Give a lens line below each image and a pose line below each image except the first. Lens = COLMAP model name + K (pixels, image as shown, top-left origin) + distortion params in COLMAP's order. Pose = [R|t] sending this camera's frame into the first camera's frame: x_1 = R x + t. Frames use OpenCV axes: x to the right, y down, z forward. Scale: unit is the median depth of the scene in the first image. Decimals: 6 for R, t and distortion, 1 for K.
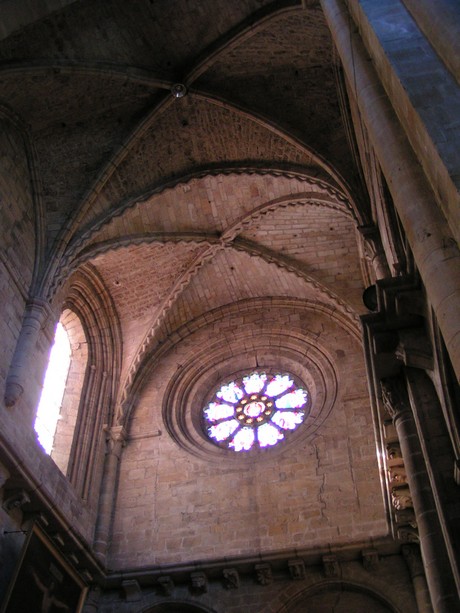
lens RADIAL K [[658.8, 0, 221.8], [0, 658.8, 306.2], [0, 0, 1]] dist [-0.127788, 0.162524]
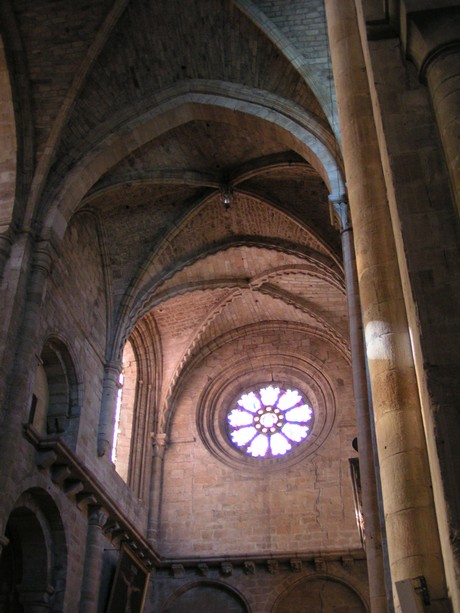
lens RADIAL K [[740.2, 0, 230.0], [0, 740.2, 306.5], [0, 0, 1]] dist [-0.012377, -0.009399]
pose [[0.998661, 0.045332, 0.024937, -0.076408], [-0.049641, 0.975381, 0.214867, -0.389118], [-0.014582, -0.215818, 0.976325, -0.369866]]
